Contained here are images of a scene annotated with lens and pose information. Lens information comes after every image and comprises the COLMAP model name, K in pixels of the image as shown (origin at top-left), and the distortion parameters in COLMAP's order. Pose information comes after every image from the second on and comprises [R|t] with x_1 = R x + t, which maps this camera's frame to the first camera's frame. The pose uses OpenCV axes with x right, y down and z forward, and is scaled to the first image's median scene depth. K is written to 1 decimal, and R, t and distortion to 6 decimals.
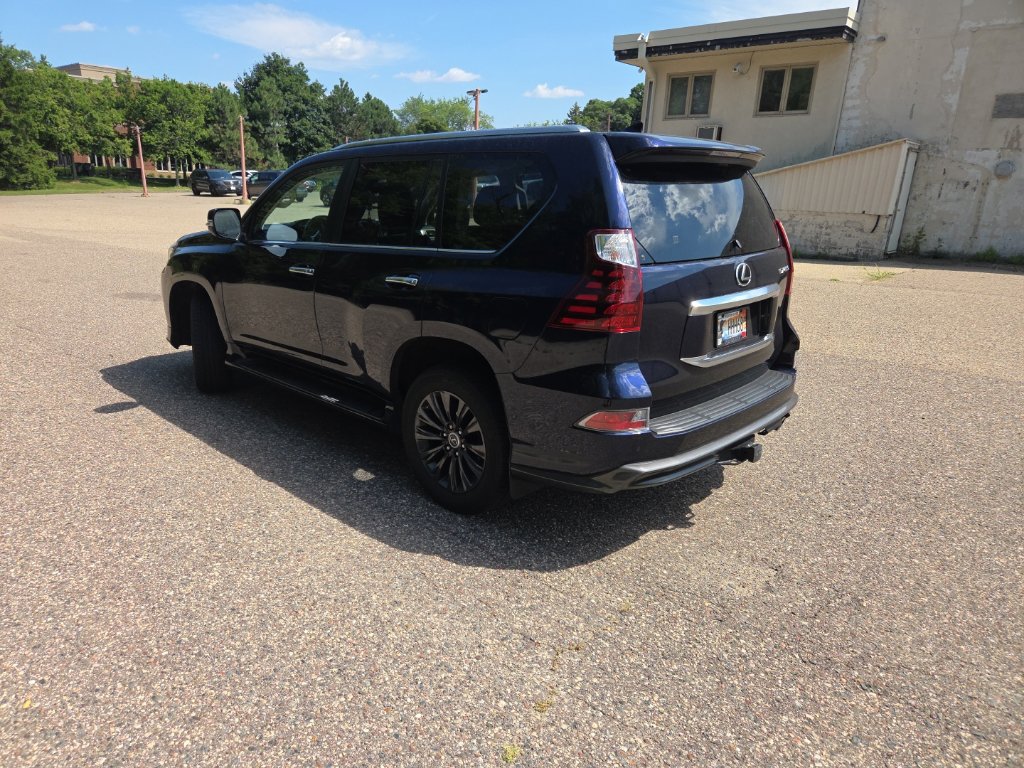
lens RADIAL K [[683.1, 0, 497.7], [0, 683.1, 386.1], [0, 0, 1]] dist [0.068913, -0.054520]
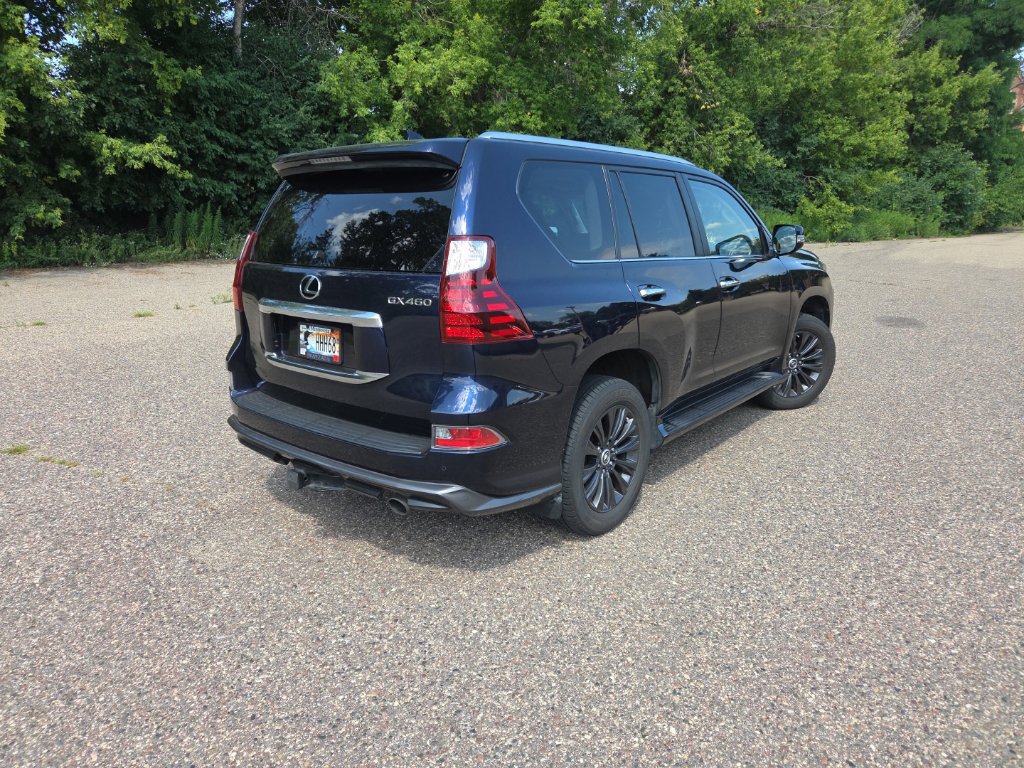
lens RADIAL K [[683.1, 0, 503.0], [0, 683.1, 380.9], [0, 0, 1]] dist [0.068913, -0.054520]
pose [[0.070461, 0.219548, -0.973054, 0.275527], [-0.266902, 0.944061, 0.193680, -0.061356], [0.961144, 0.246064, 0.125117, 0.244563]]
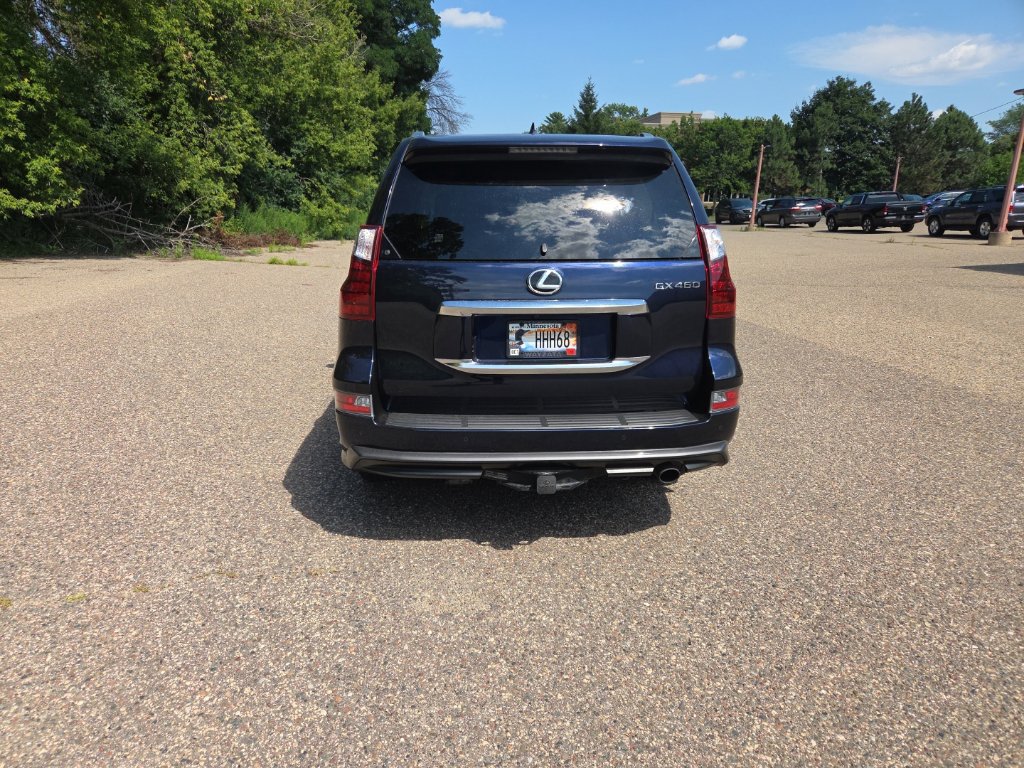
lens RADIAL K [[683.1, 0, 500.2], [0, 683.1, 383.2], [0, 0, 1]] dist [0.068913, -0.054520]
pose [[0.733315, 0.153132, -0.662420, 0.194252], [-0.181827, 0.982988, 0.025951, -0.009196], [0.655125, 0.101415, 0.748683, 0.064028]]
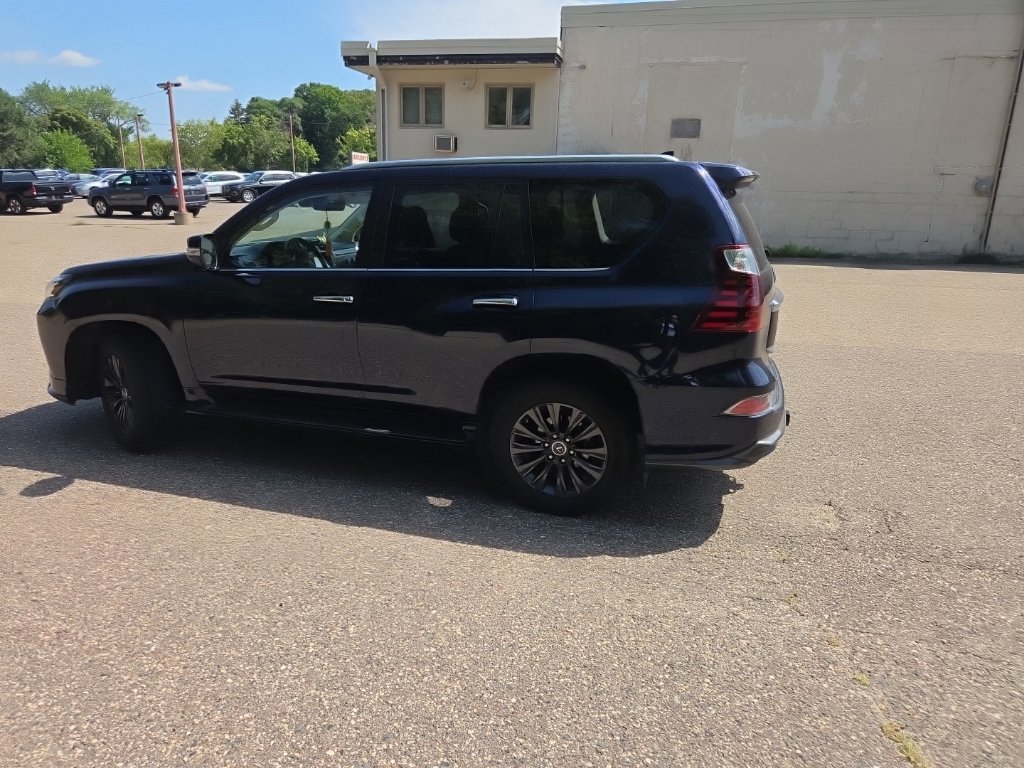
lens RADIAL K [[683.1, 0, 498.2], [0, 683.1, 386.3], [0, 0, 1]] dist [0.068913, -0.054520]
pose [[0.899784, -0.125427, 0.417920, -0.132931], [0.126230, 0.991664, 0.025846, -0.012731], [-0.417678, 0.029499, 0.908116, 0.017762]]
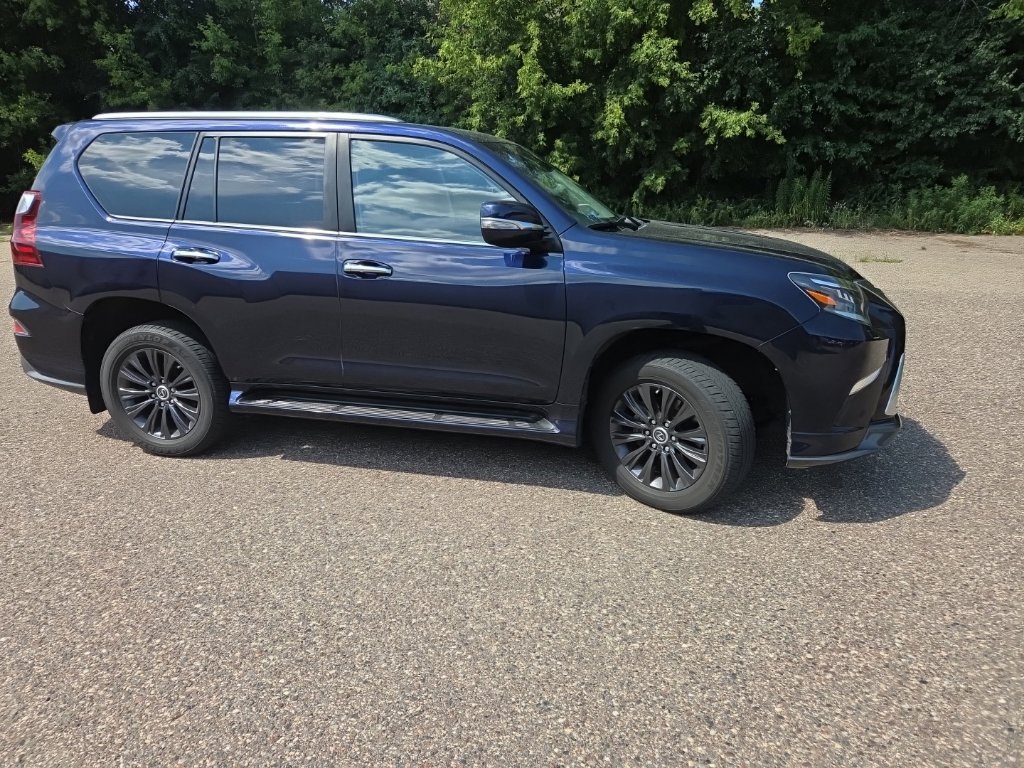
lens RADIAL K [[685.1, 0, 503.6], [0, 685.1, 388.3], [0, 0, 1]] dist [0.067319, -0.053328]
pose [[-0.868789, 0.125490, -0.479018, 0.079963], [-0.150248, 0.854949, 0.496475, -0.154150], [0.471839, 0.503303, -0.723916, 0.559422]]
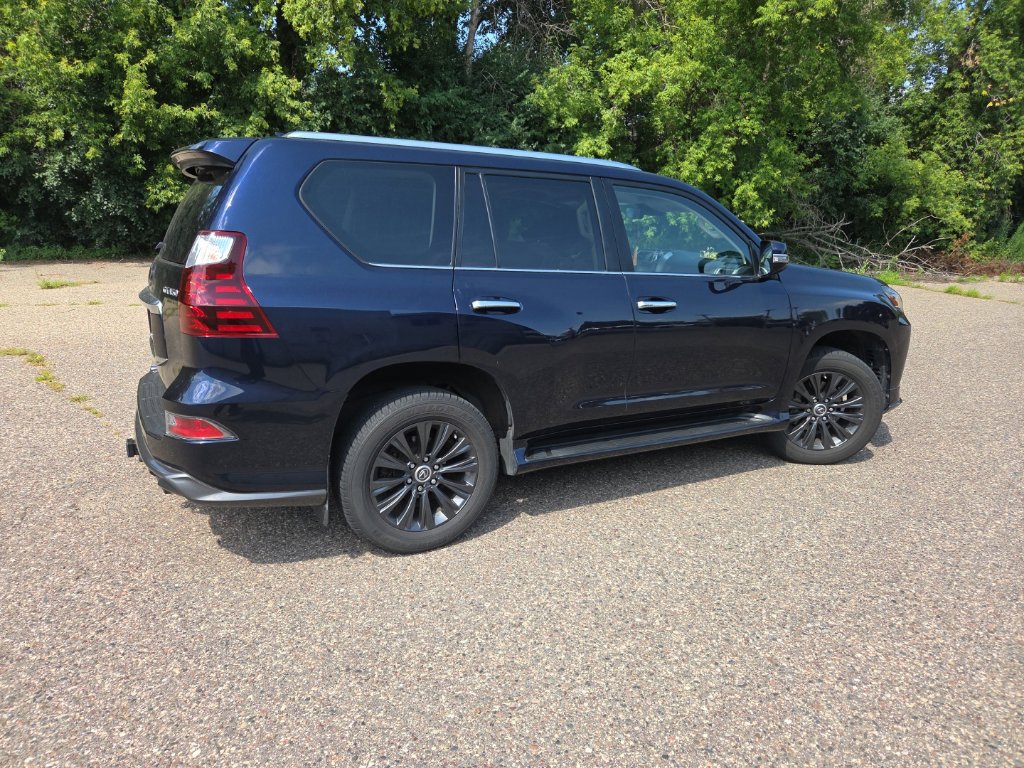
lens RADIAL K [[683.1, 0, 507.3], [0, 683.1, 380.5], [0, 0, 1]] dist [0.068913, -0.054520]
pose [[-0.299776, 0.193396, -0.934201, 0.250664], [-0.287373, 0.915448, 0.281729, -0.097361], [0.909698, 0.352920, -0.218853, 0.370731]]
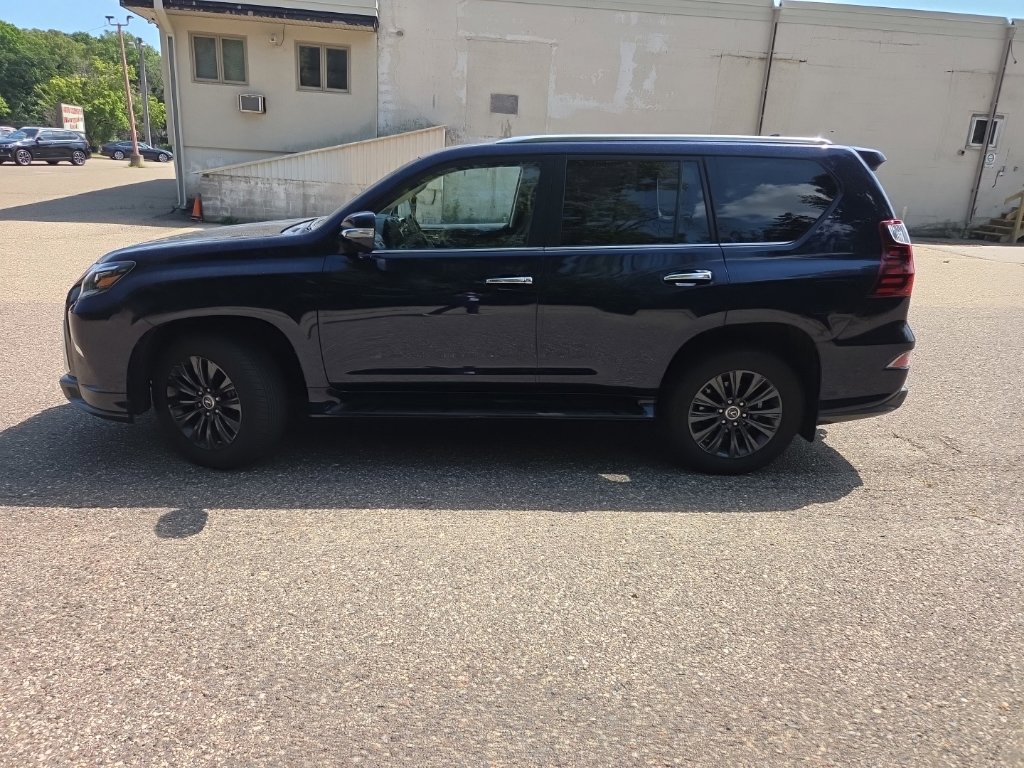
lens RADIAL K [[683.1, 0, 499.7], [0, 683.1, 379.1], [0, 0, 1]] dist [0.068913, -0.054520]
pose [[0.685210, -0.207666, 0.698113, -0.254495], [0.182090, 0.976897, 0.111871, -0.039502], [-0.705217, 0.050464, 0.707194, 0.107205]]
